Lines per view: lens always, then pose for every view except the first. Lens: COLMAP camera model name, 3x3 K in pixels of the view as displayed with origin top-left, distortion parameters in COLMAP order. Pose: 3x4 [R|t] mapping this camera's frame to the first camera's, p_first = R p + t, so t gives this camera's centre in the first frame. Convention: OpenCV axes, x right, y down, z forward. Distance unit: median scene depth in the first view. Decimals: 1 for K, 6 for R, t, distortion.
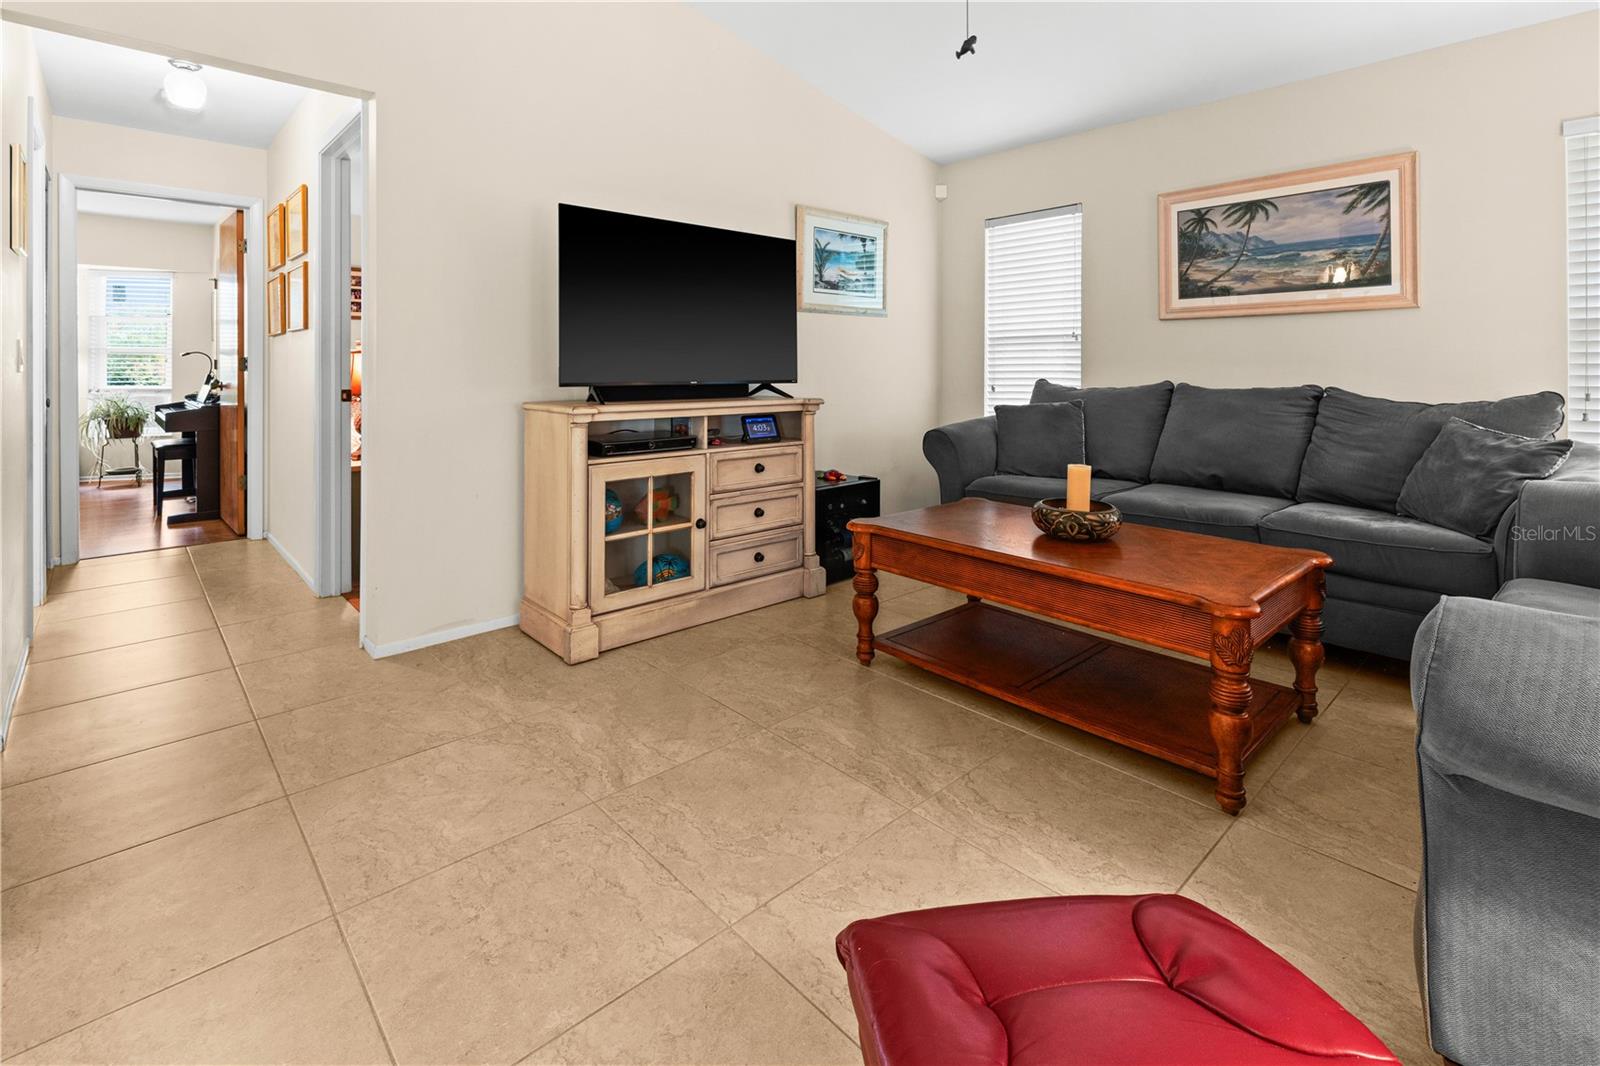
lens RADIAL K [[741.2, 0, 799.4], [0, 741.2, 372.5], [0, 0, 1]] dist [-0.001606, -0.000058]
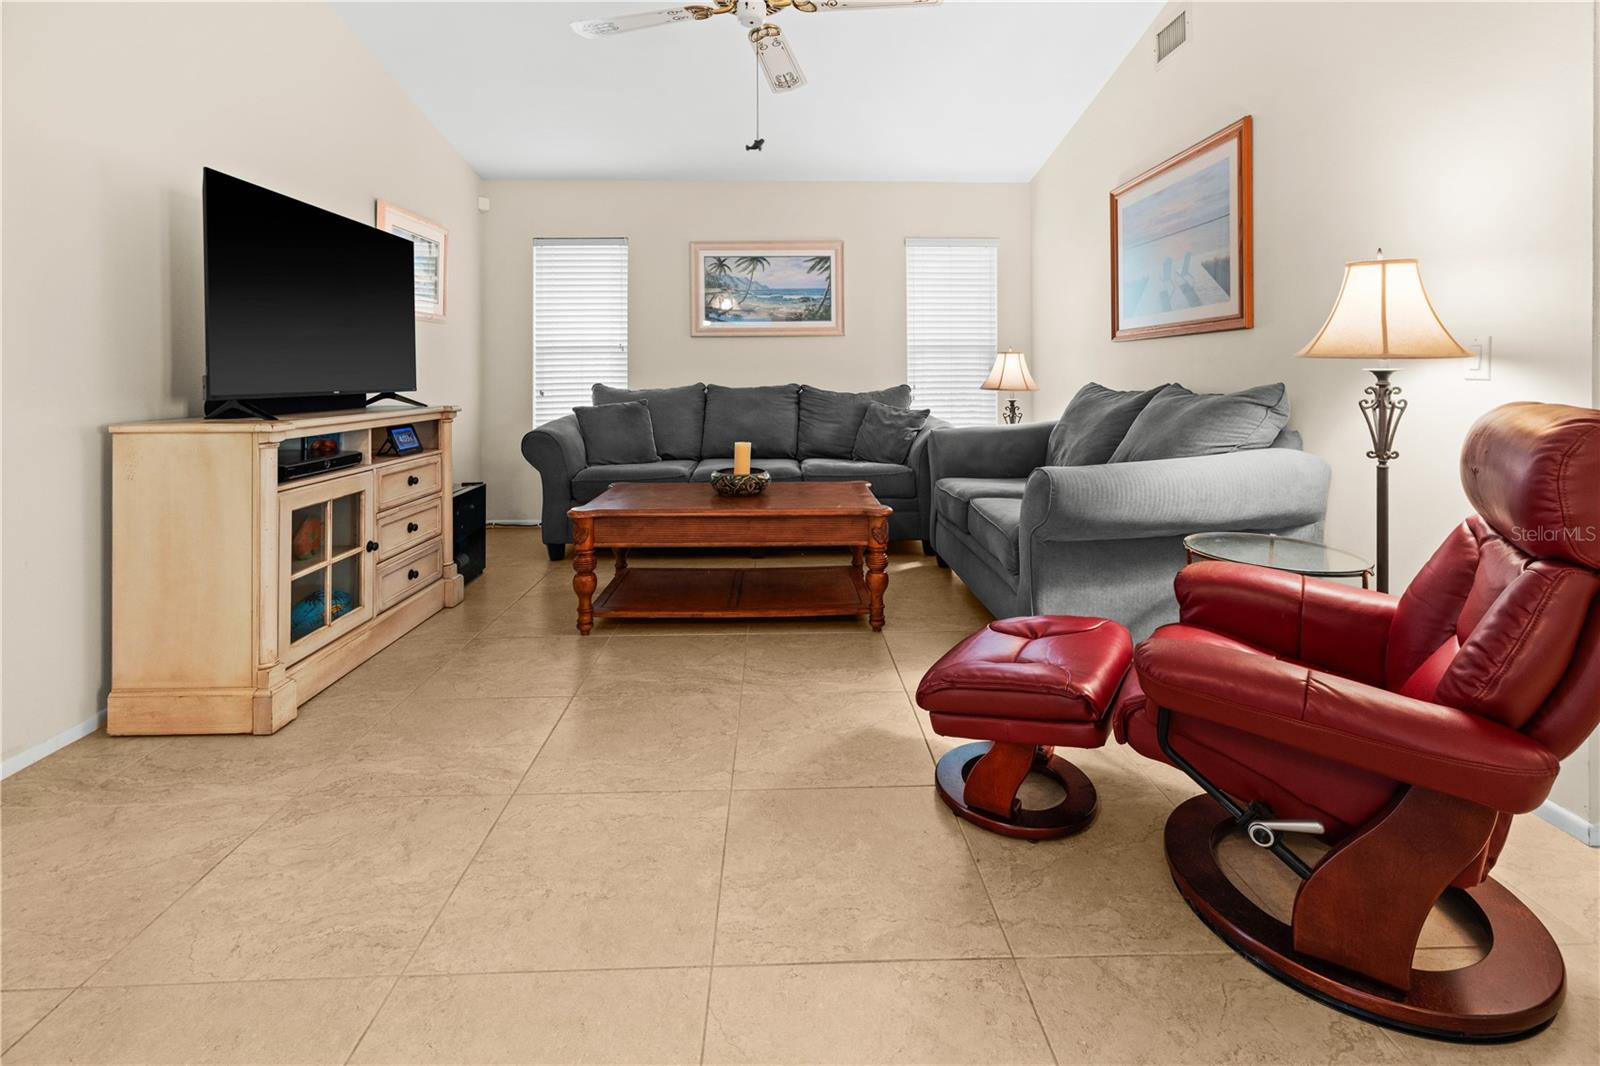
lens RADIAL K [[716.3, 0, 797.3], [0, 716.3, 383.2], [0, 0, 1]] dist [-0.000132, 0.000082]
pose [[0.660156, -0.016183, 0.750955, -0.426028], [0.012367, 0.999867, 0.010675, 0.000475], [-0.751027, 0.002240, 0.660268, 0.022998]]
